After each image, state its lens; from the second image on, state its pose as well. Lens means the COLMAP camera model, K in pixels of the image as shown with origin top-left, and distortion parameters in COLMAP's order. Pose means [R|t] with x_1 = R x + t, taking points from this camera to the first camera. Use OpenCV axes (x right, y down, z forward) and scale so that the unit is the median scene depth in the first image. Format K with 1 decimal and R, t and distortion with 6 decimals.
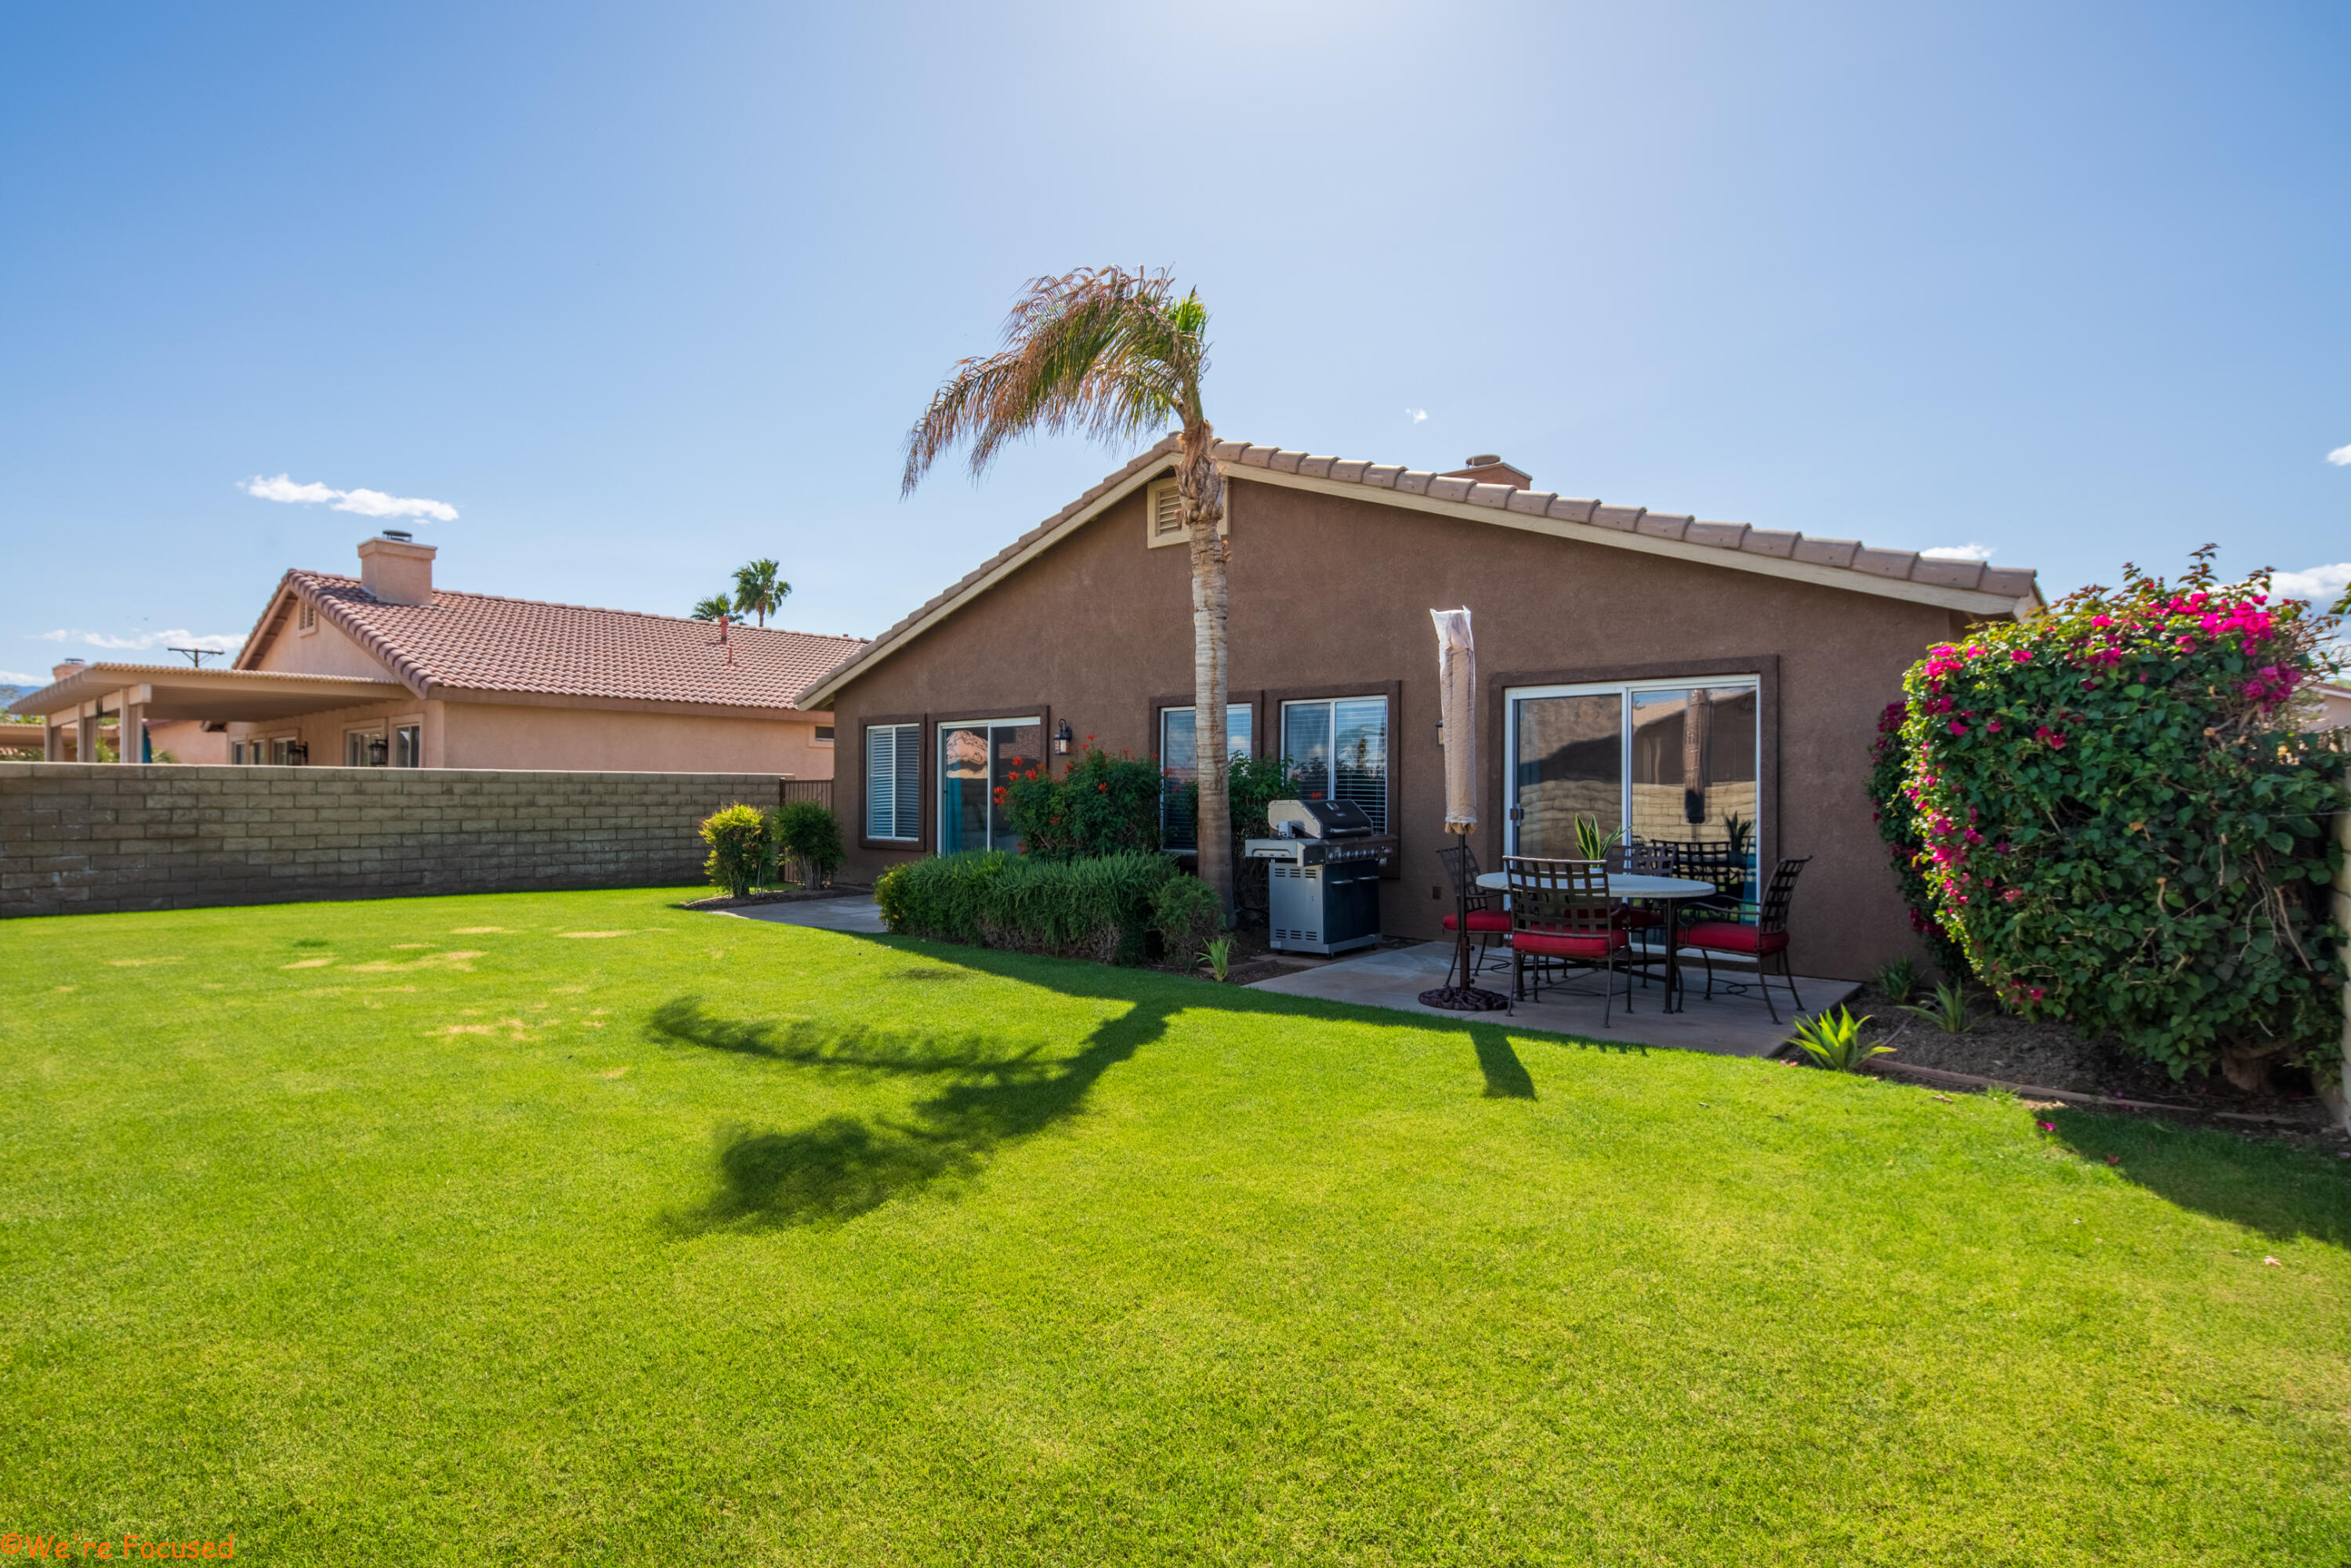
lens RADIAL K [[1136.2, 0, 1109.1], [0, 1136.2, 783.8], [0, 0, 1]] dist [0.000411, -0.000411]
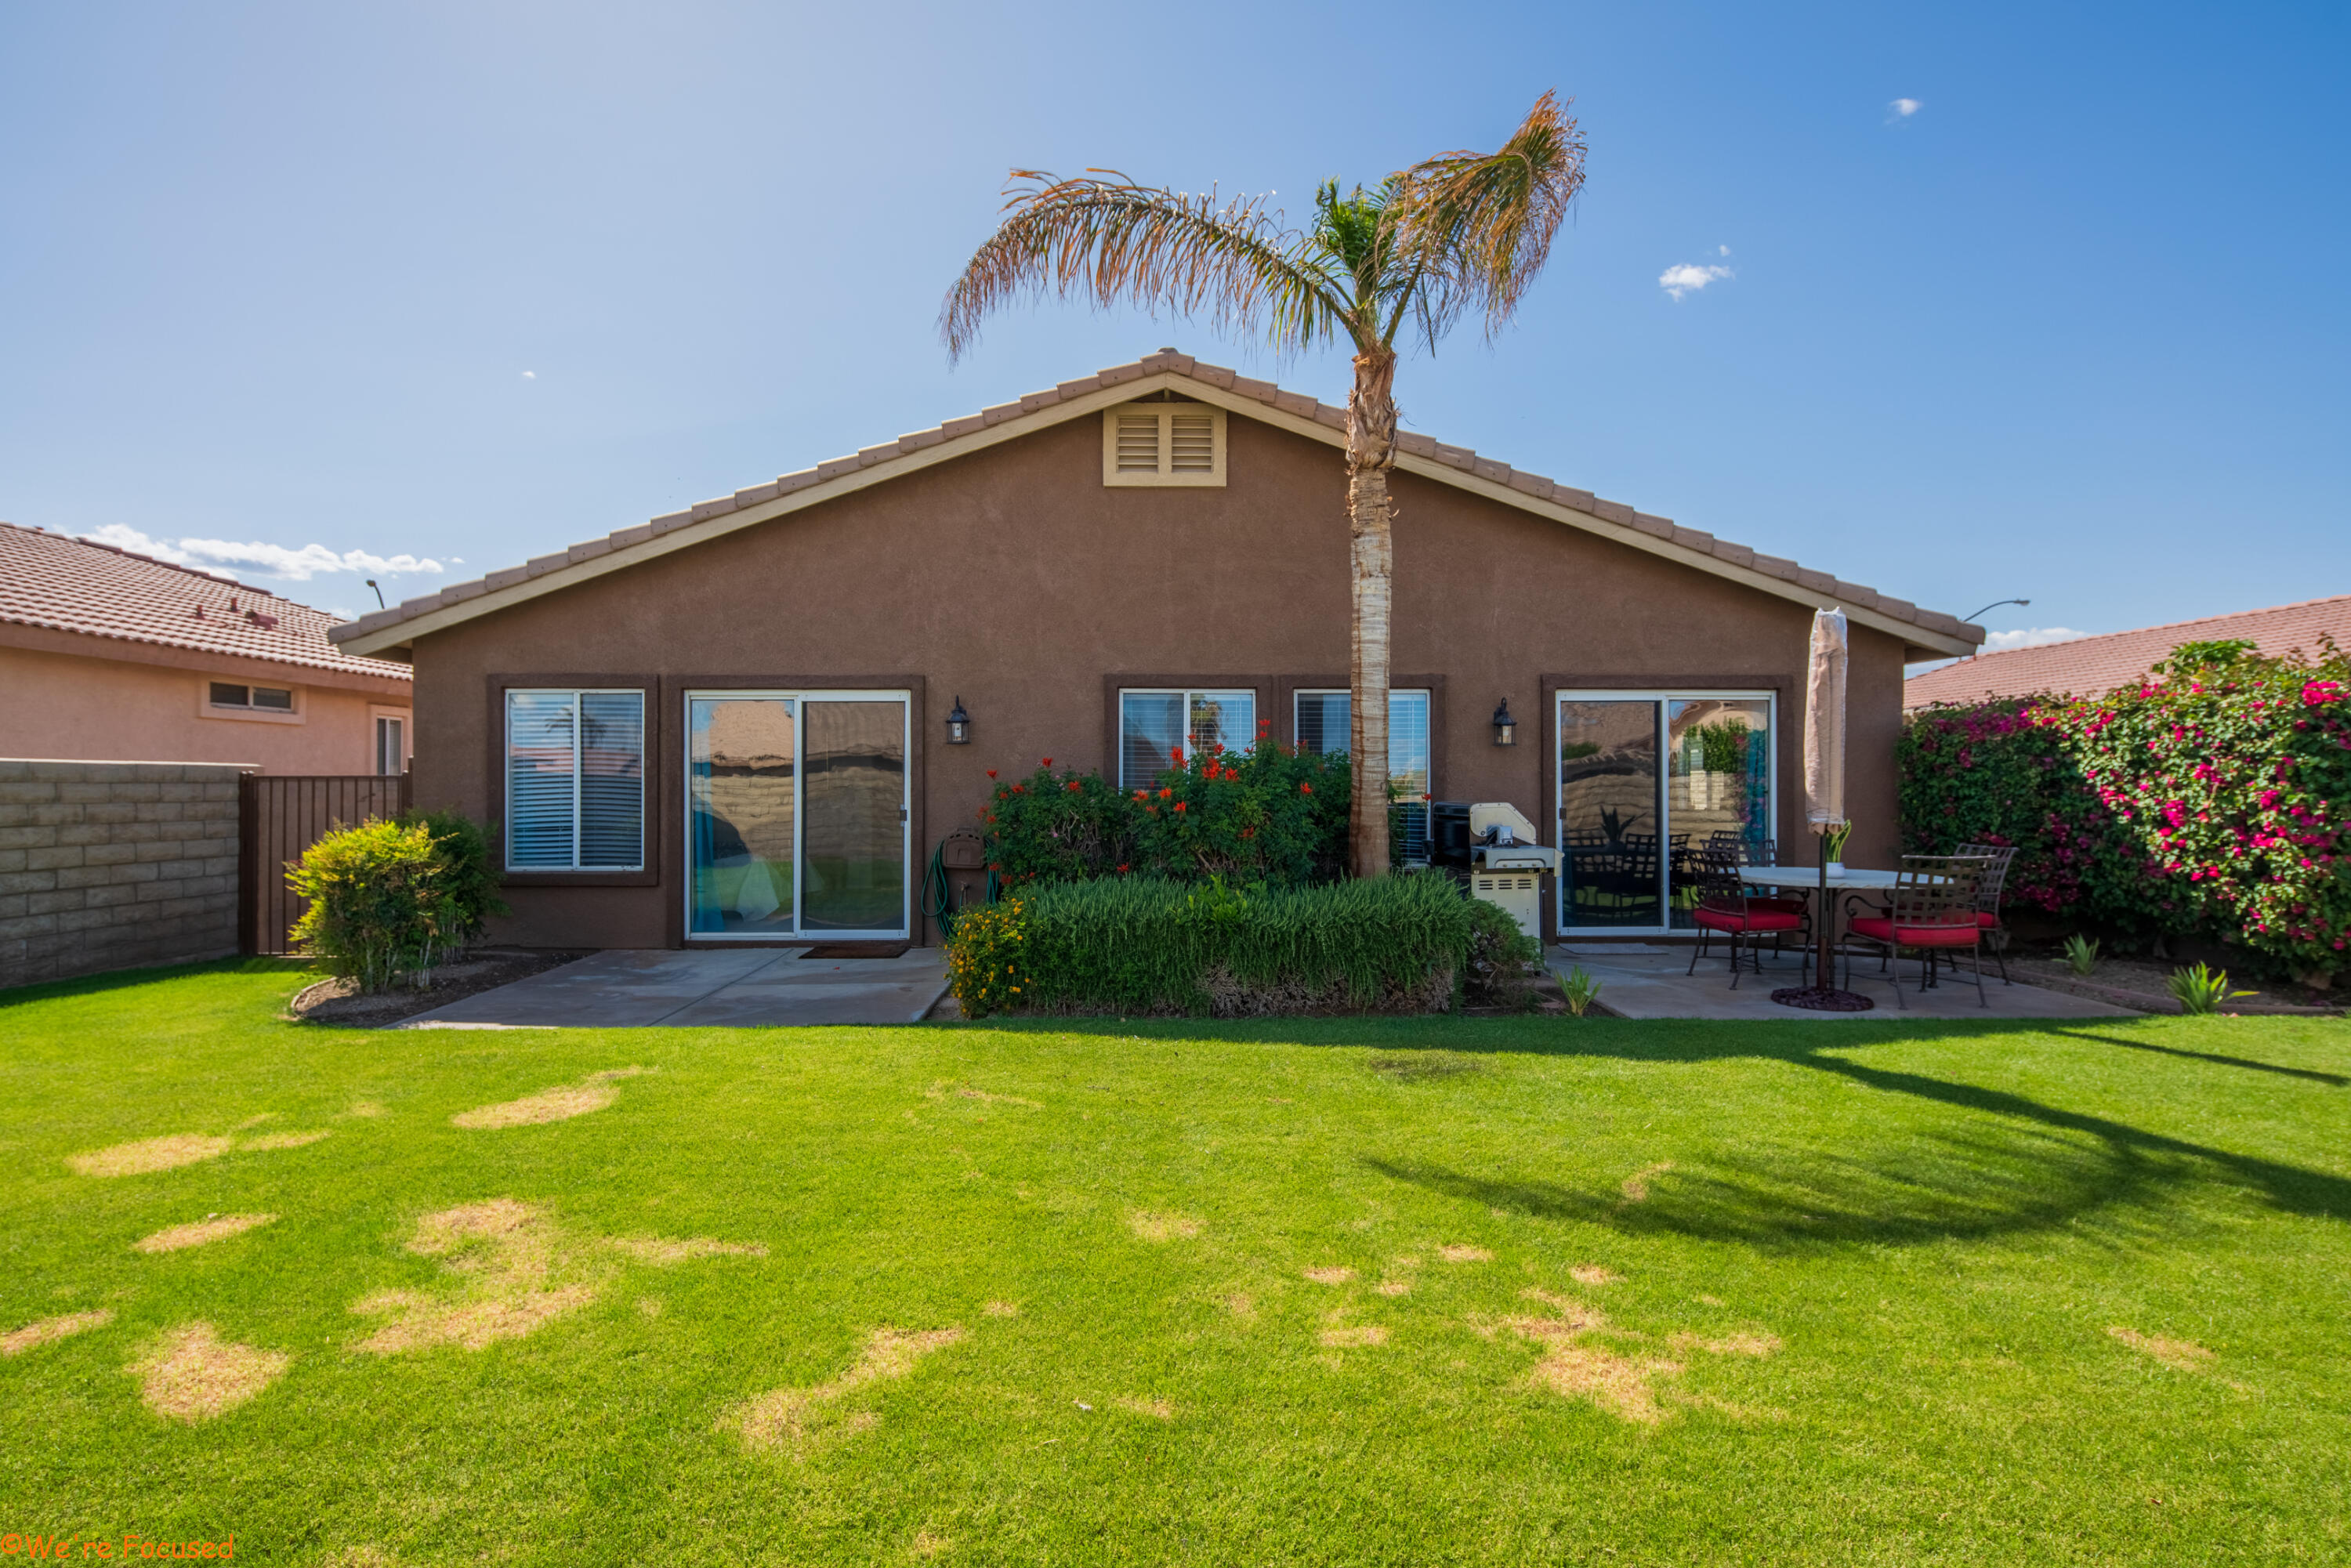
lens RADIAL K [[1141.7, 0, 1175.5], [0, 1141.7, 784.0], [0, 0, 1]] dist [-0.000917, -0.001440]
pose [[0.728978, -0.000598, 0.684536, -0.444720], [-0.000650, 0.999999, 0.001566, -0.000379], [-0.684536, -0.001586, 0.728977, 0.360661]]
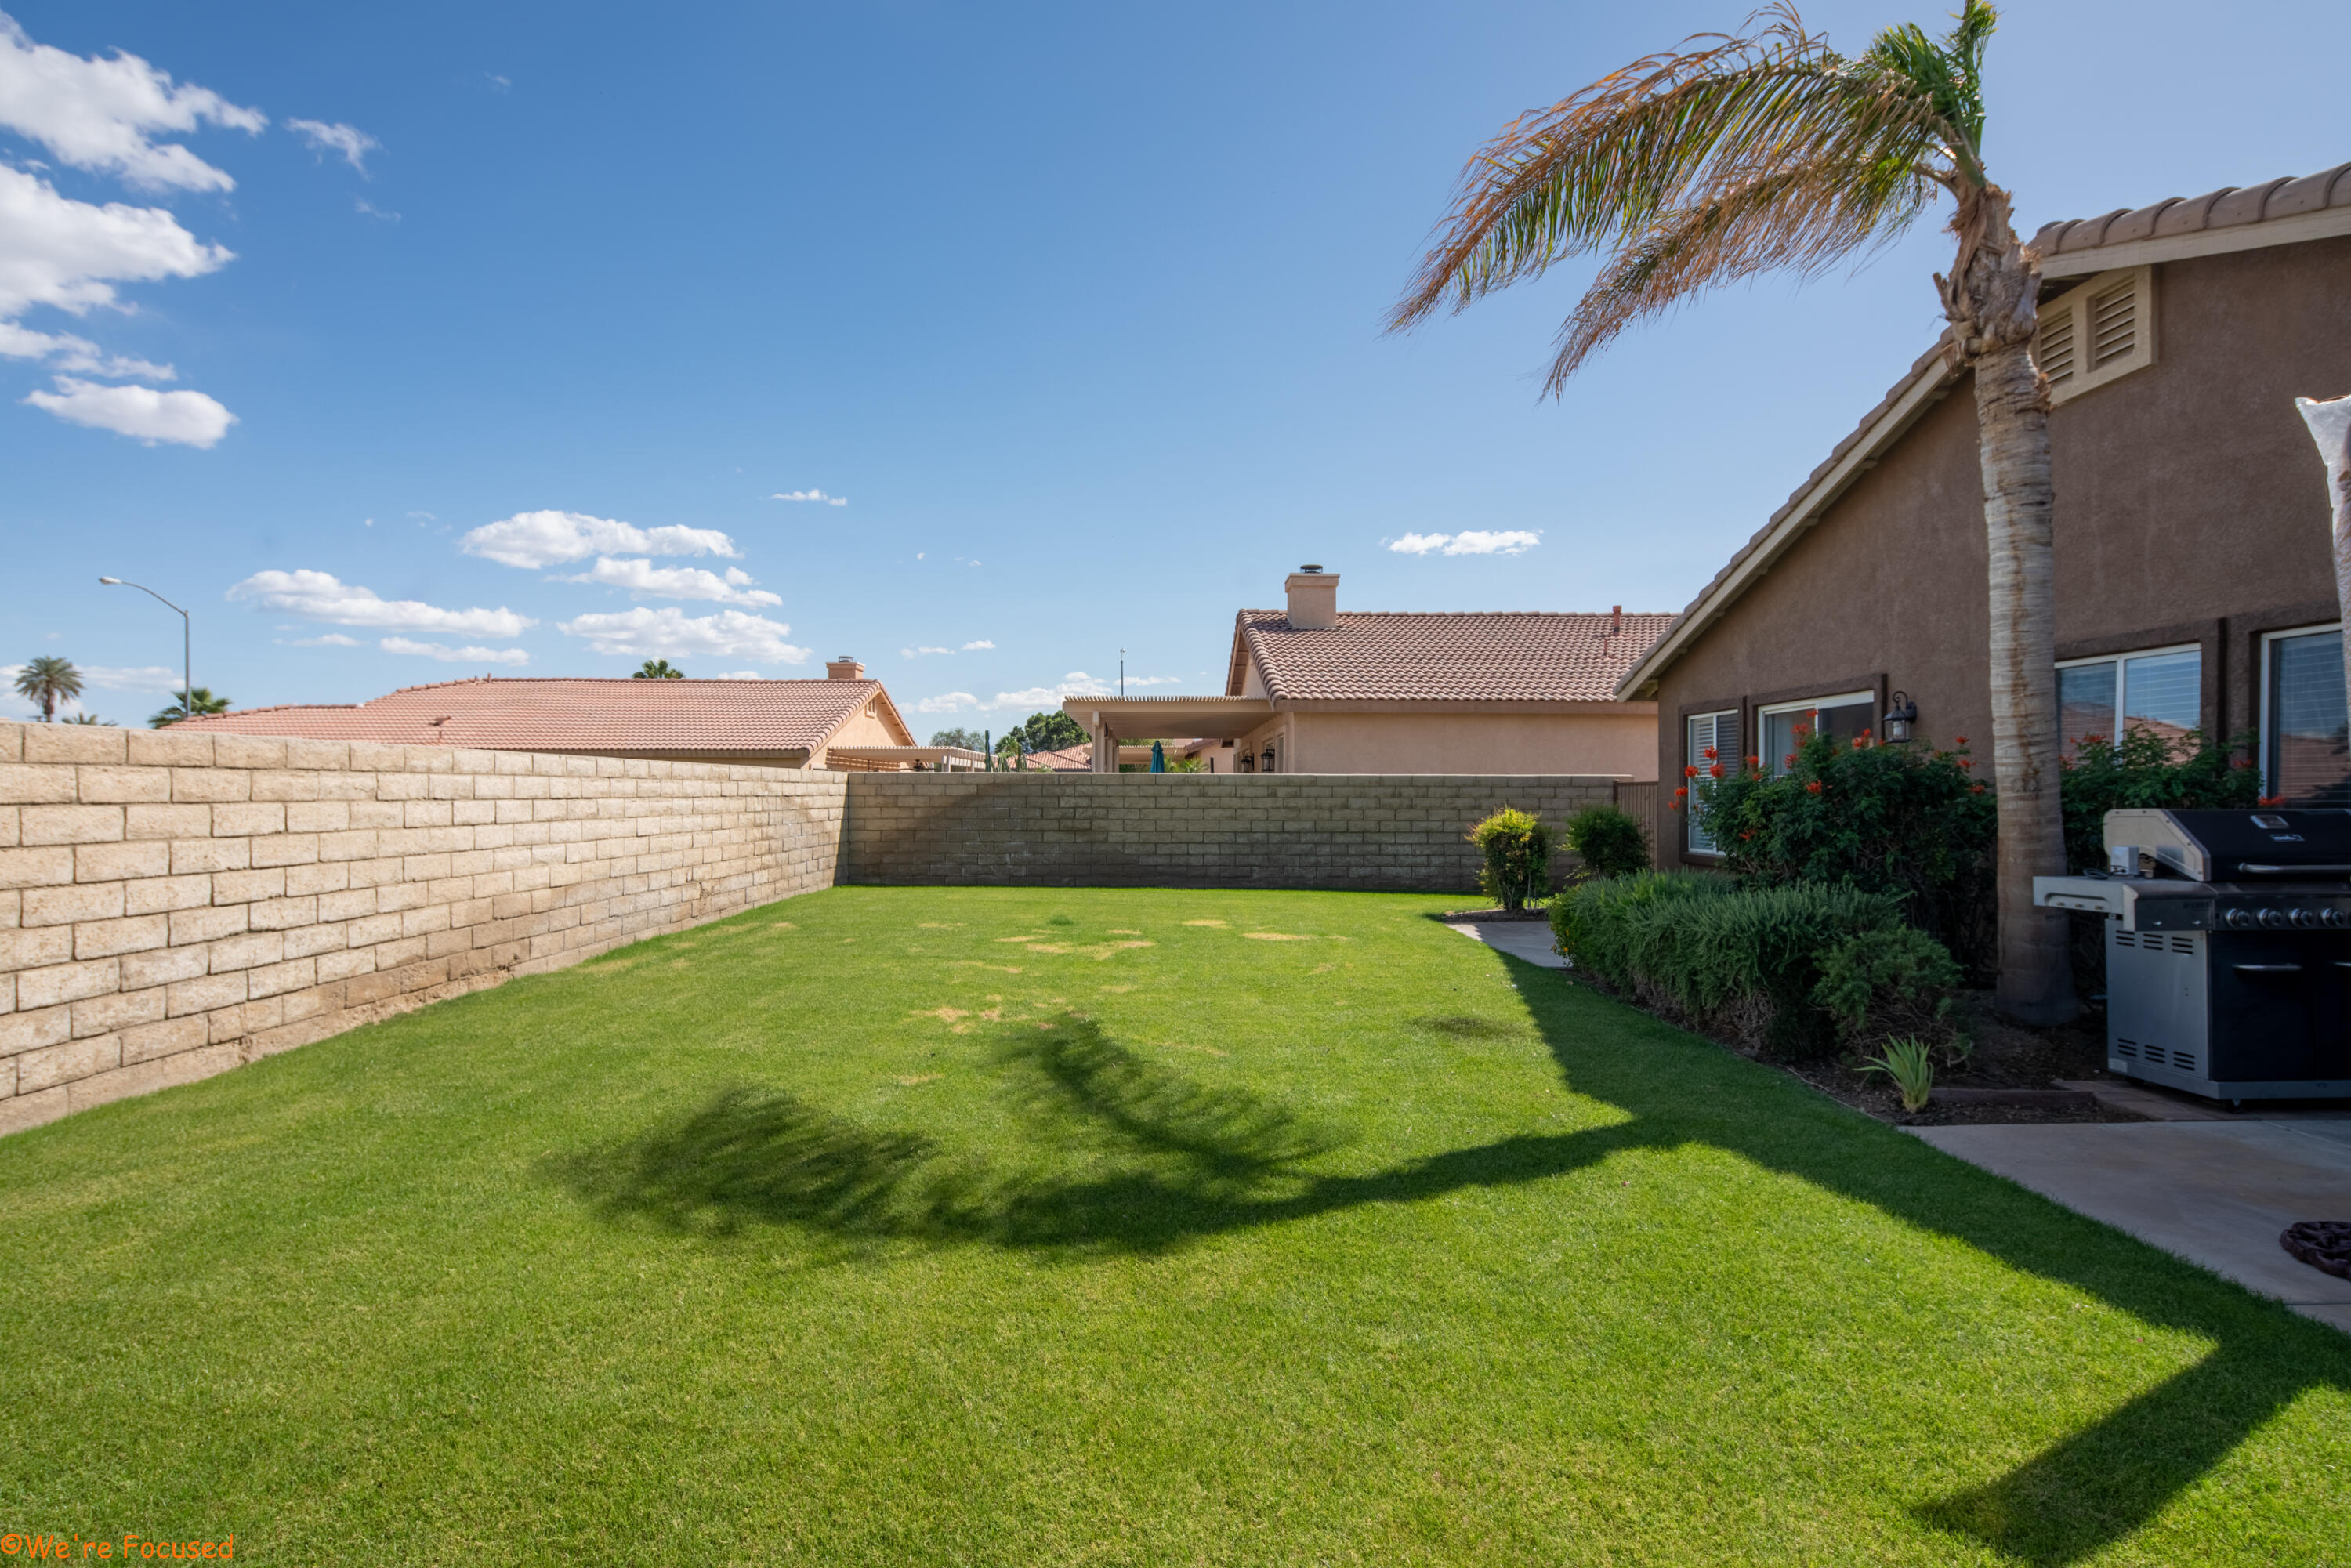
lens RADIAL K [[1141.7, 0, 1175.5], [0, 1141.7, 784.0], [0, 0, 1]] dist [-0.000917, -0.001440]
pose [[0.679528, -0.006341, -0.733623, 0.171427], [0.003450, 0.999979, -0.005448, 0.002507], [0.733642, 0.001171, 0.679535, 0.192056]]
